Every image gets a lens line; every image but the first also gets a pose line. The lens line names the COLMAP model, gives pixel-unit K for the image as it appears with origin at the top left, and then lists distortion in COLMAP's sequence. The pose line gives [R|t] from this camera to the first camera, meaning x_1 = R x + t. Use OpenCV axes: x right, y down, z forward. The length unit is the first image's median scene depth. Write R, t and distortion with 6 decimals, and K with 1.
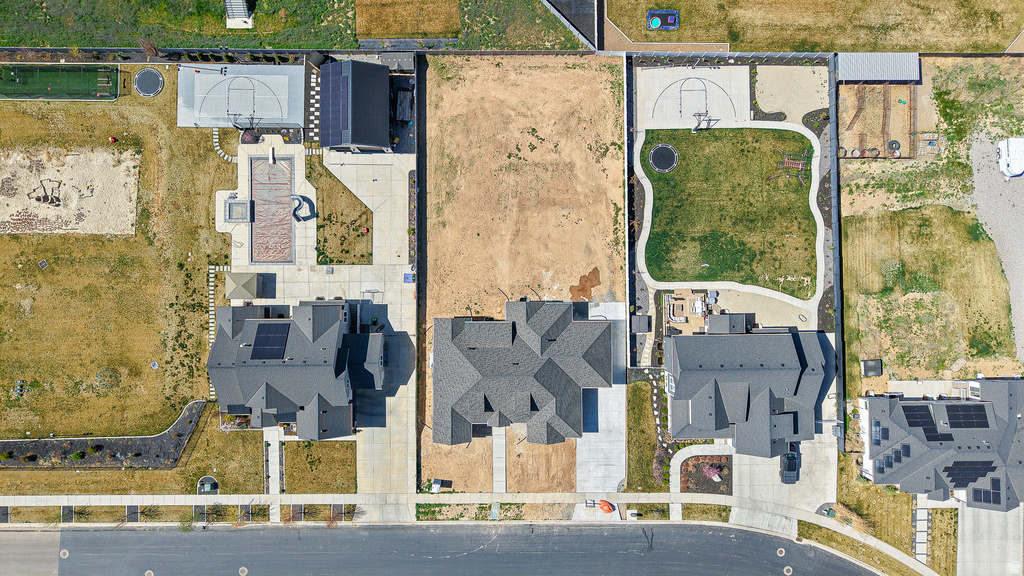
lens RADIAL K [[685.2, 0, 517.5], [0, 685.2, 286.9], [0, 0, 1]] dist [0.036799, -0.041831]
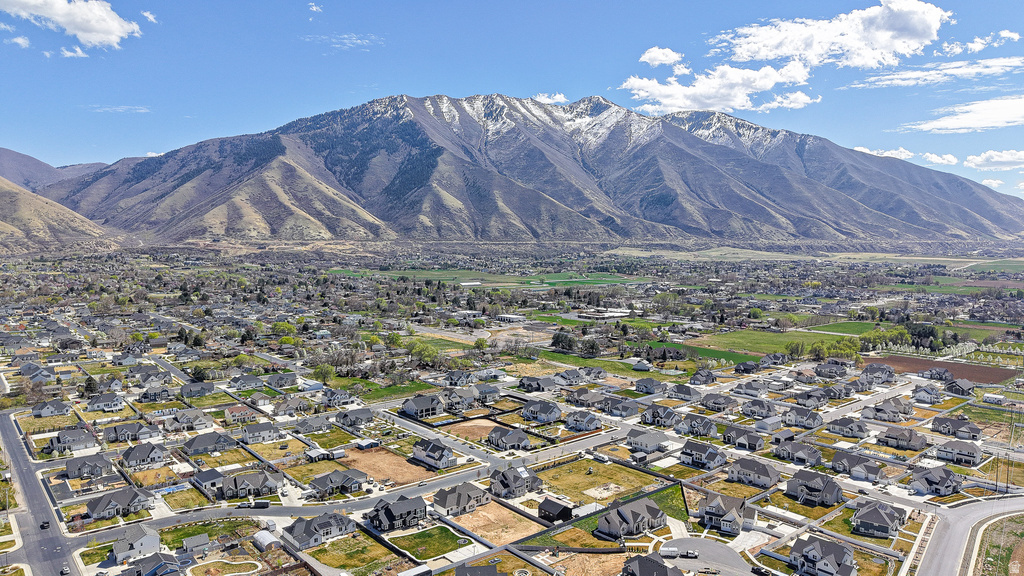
lens RADIAL K [[685.2, 0, 512.5], [0, 685.2, 291.8], [0, 0, 1]] dist [0.036799, -0.041831]
pose [[-0.763129, 0.041283, -0.644926, 1.761391], [-0.646246, -0.048100, 0.761612, -2.319309], [0.000421, 0.997989, 0.063385, -0.142707]]
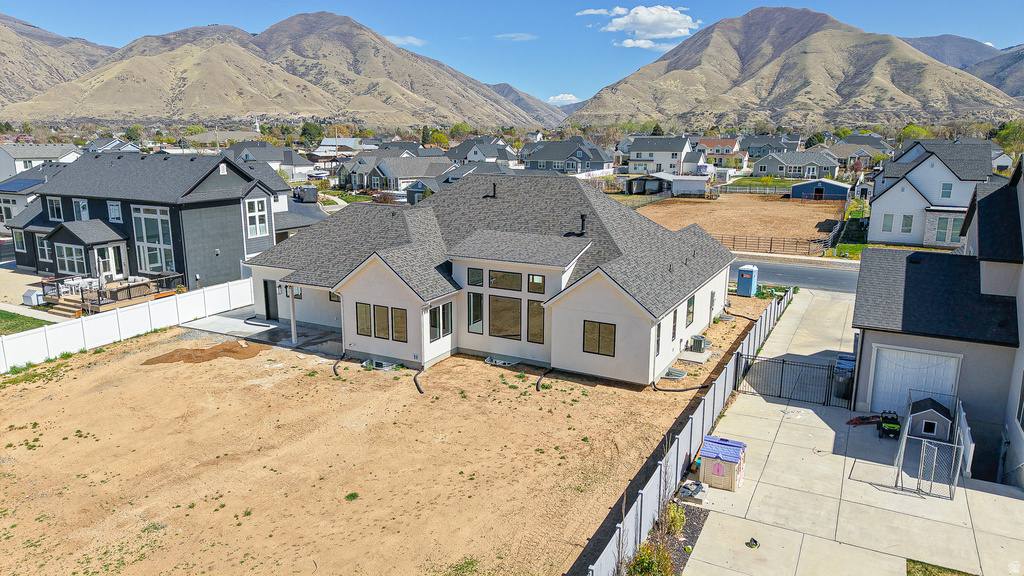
lens RADIAL K [[685.2, 0, 511.3], [0, 685.2, 285.3], [0, 0, 1]] dist [0.036799, -0.041831]
pose [[-0.883202, -0.107808, 0.456434, -0.193786], [0.468784, -0.173853, 0.866035, -0.229830], [-0.014013, 0.978853, 0.204086, 0.891183]]
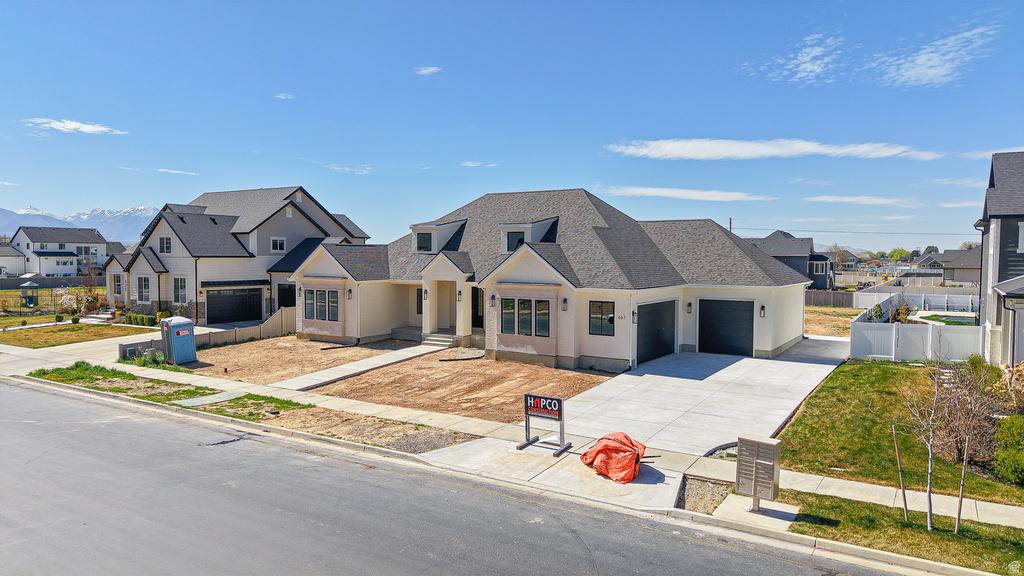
lens RADIAL K [[685.2, 0, 509.7], [0, 685.2, 285.6], [0, 0, 1]] dist [0.036799, -0.041831]
pose [[0.840986, 0.023859, -0.540530, 0.199946], [-0.541012, 0.049850, -0.839536, 0.479377], [0.006915, 0.998472, 0.054832, 0.943427]]
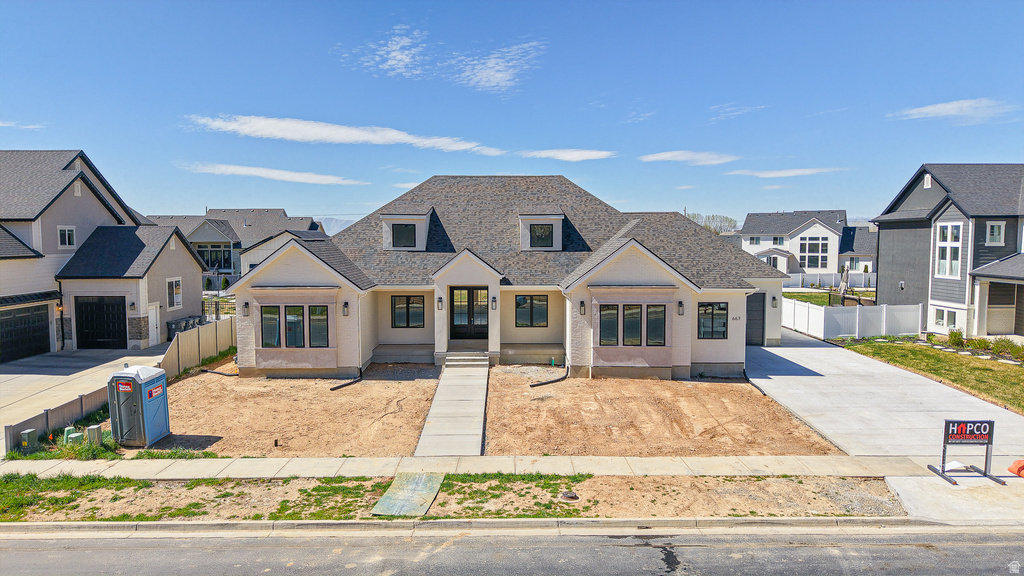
lens RADIAL K [[685.2, 0, 509.7], [0, 685.2, 292.4], [0, 0, 1]] dist [0.036799, -0.041831]
pose [[0.999980, -0.006380, -0.000288, -0.008536], [0.000308, 0.093260, -0.995642, 0.482997], [0.006379, 0.995621, 0.093260, 0.936534]]
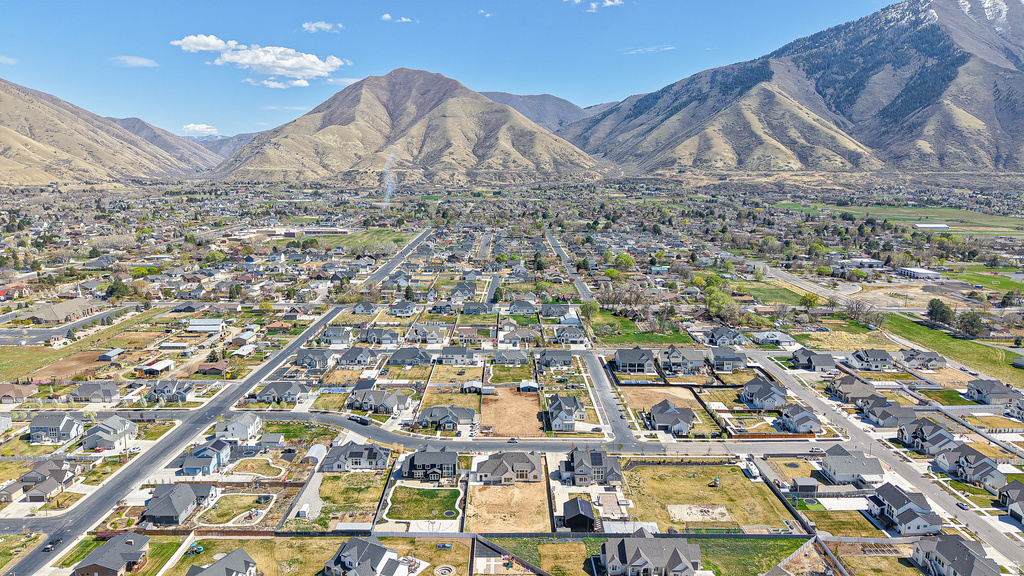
lens RADIAL K [[685.2, 0, 510.6], [0, 685.2, 289.1], [0, 0, 1]] dist [0.036799, -0.041831]
pose [[-0.999958, -0.008509, -0.003373, 0.016022], [-0.001963, -0.160512, 0.987032, -2.414983], [-0.008940, 0.986997, 0.160489, -0.147670]]
